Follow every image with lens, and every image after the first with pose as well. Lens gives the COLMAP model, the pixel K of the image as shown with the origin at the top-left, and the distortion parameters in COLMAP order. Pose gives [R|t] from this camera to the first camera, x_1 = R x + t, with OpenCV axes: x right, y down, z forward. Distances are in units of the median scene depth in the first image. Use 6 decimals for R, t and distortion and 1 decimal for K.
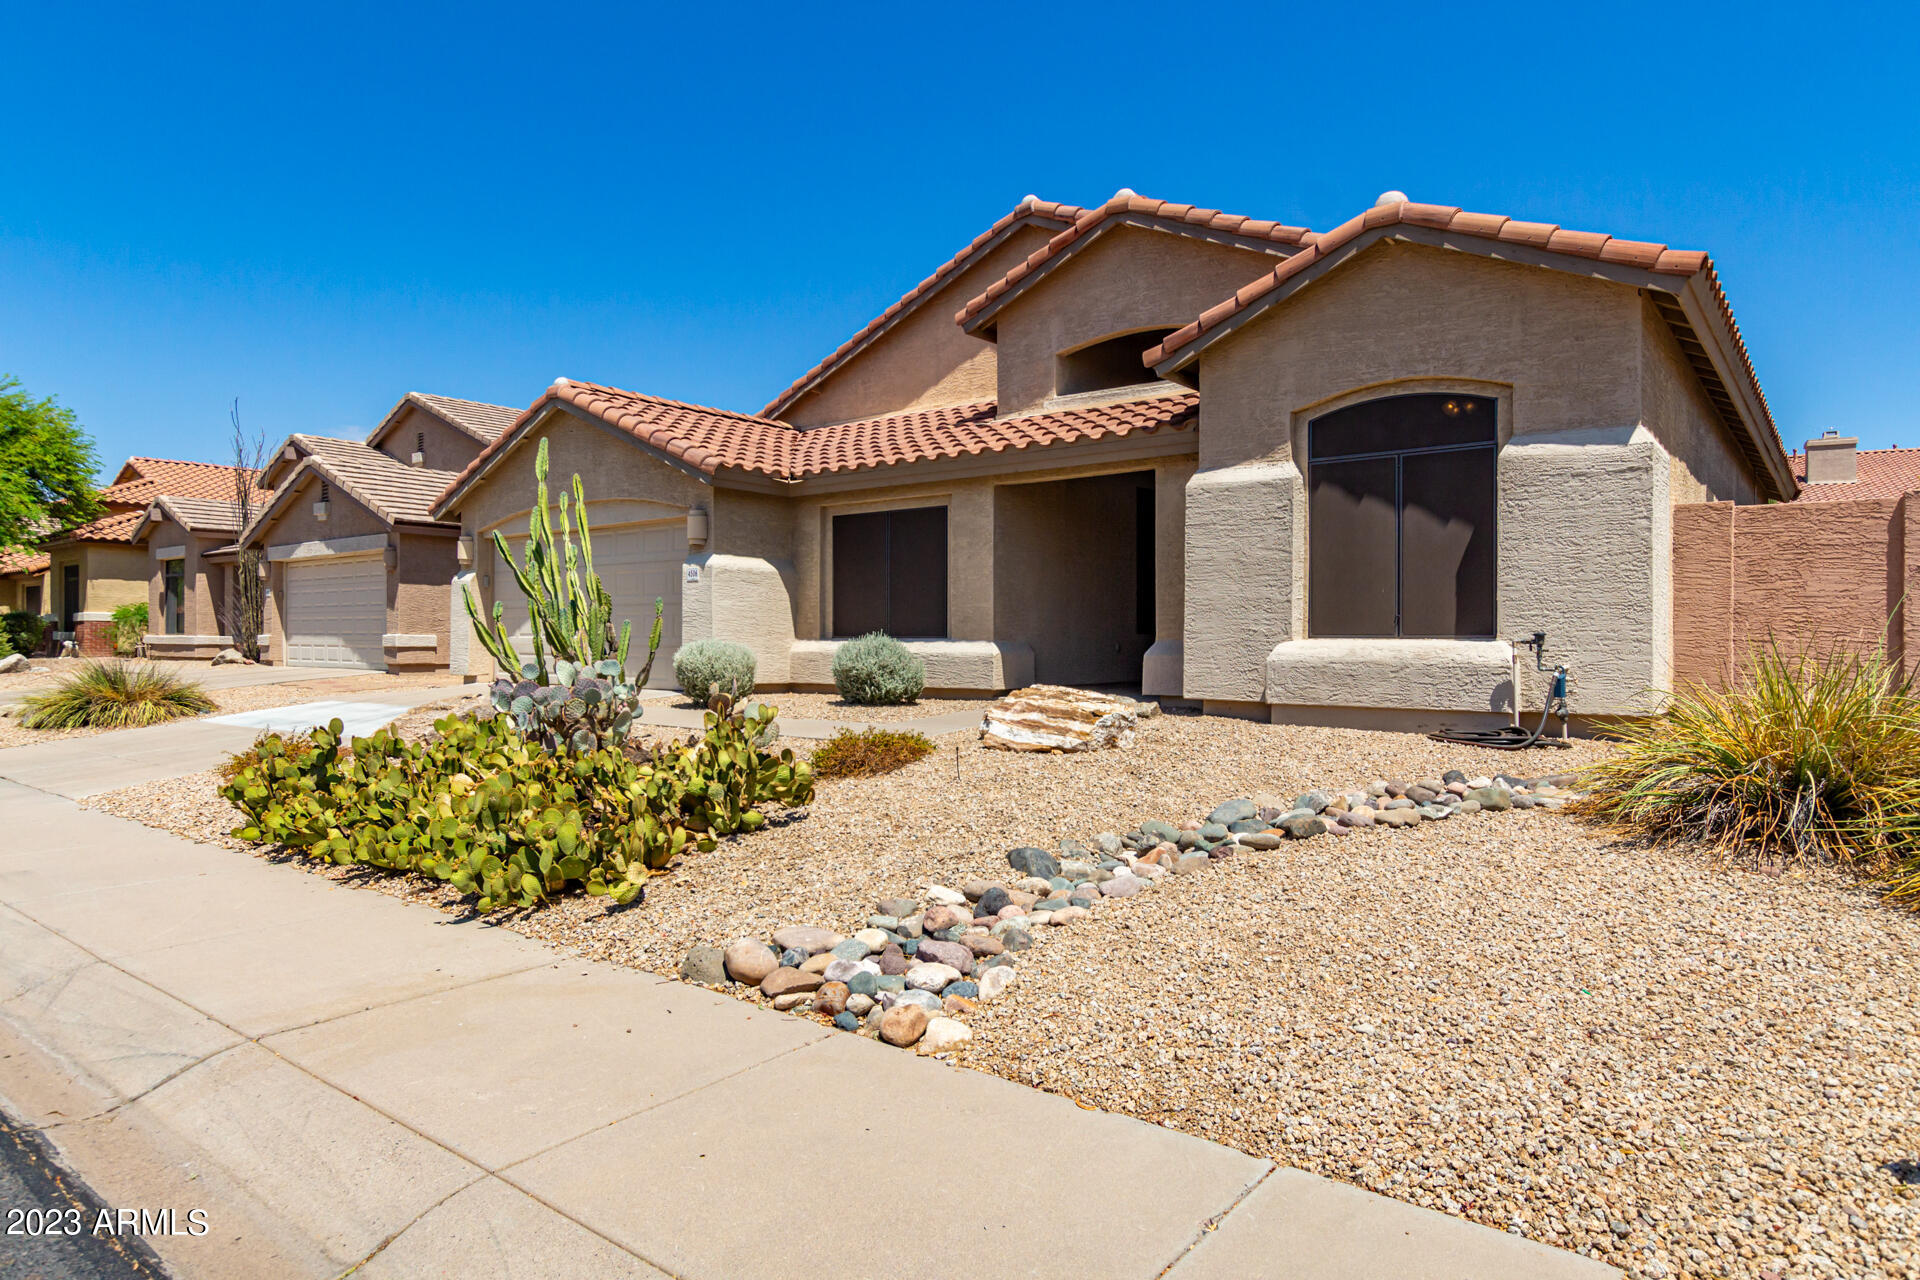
lens RADIAL K [[1145.3, 0, 967.4], [0, 1145.3, 633.7], [0, 0, 1]] dist [-0.003754, -0.000497]
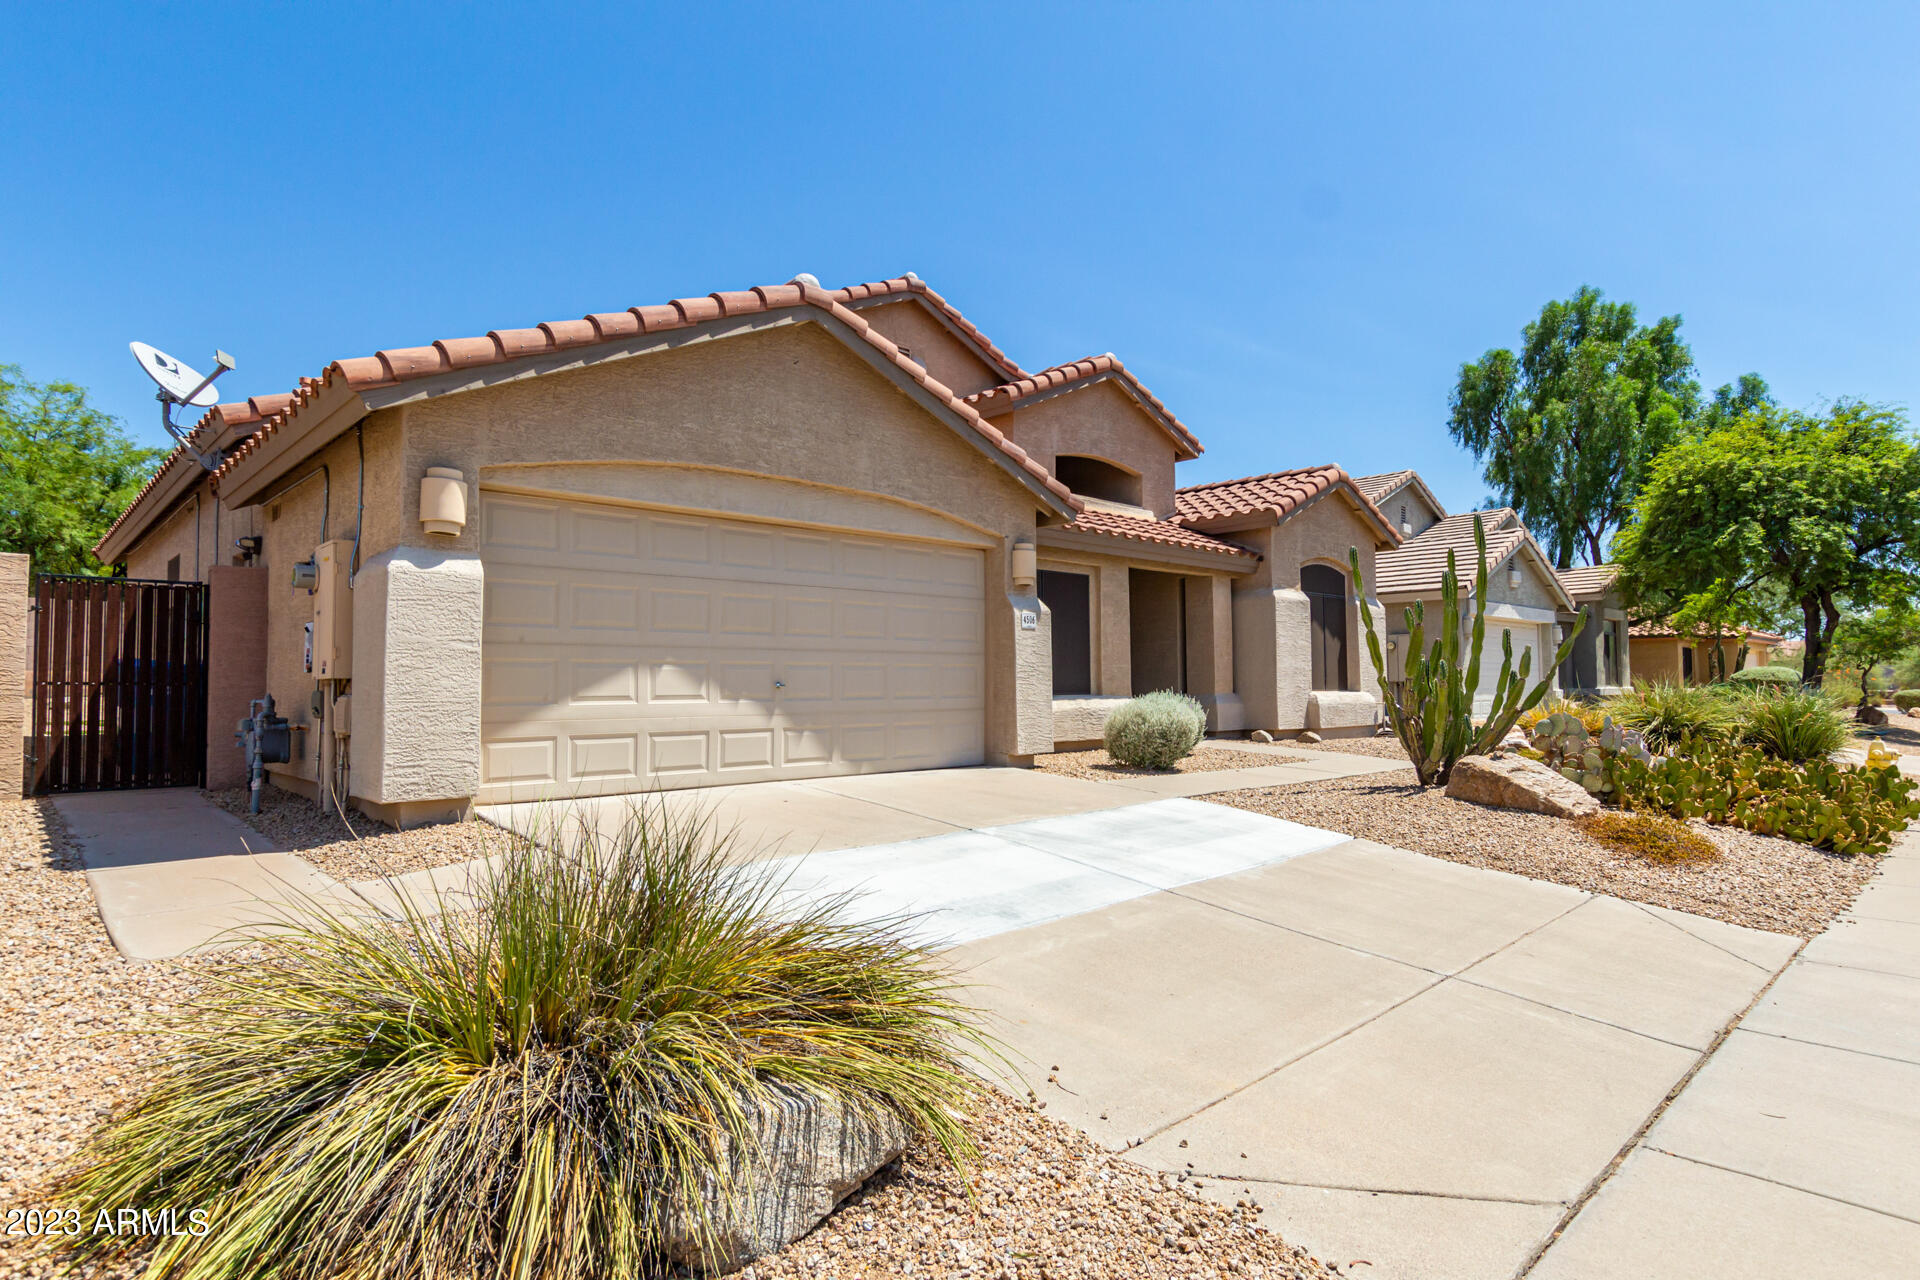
lens RADIAL K [[1010.7, 0, 955.0], [0, 1010.7, 635.3], [0, 0, 1]] dist [0.002083, 0.001356]
pose [[0.146410, 0.043868, 0.988251, -1.062787], [-0.001324, 0.999024, -0.044150, -0.010552], [-0.989223, 0.005156, 0.146325, 1.040972]]
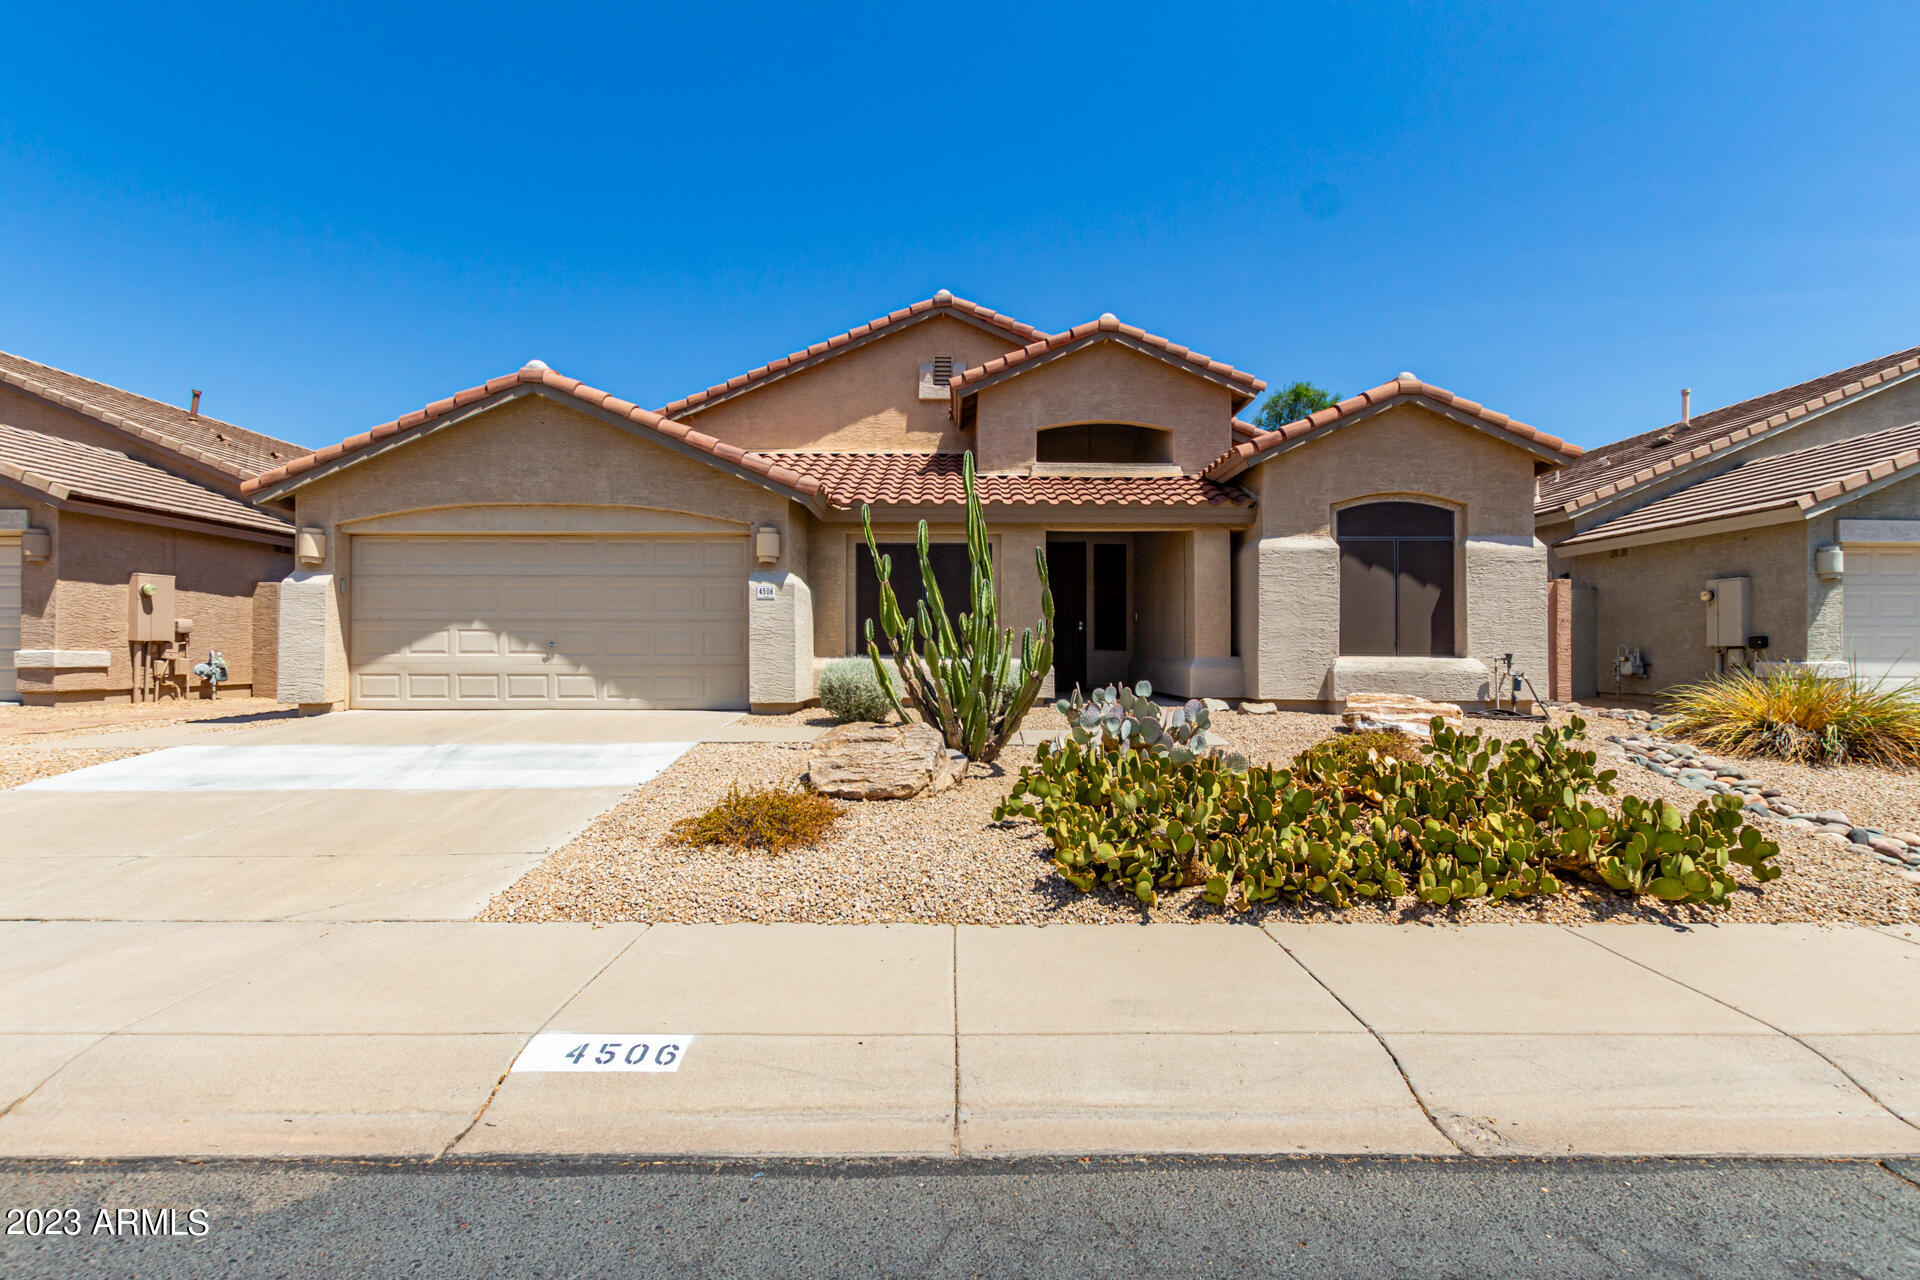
lens RADIAL K [[880.7, 0, 967.7], [0, 880.7, 653.8], [0, 0, 1]] dist [0.005140, 0.000411]
pose [[0.778963, -0.000259, 0.627070, -0.641599], [-0.002958, 0.999987, 0.004088, -0.002013], [-0.627063, -0.005040, 0.778952, 0.323608]]
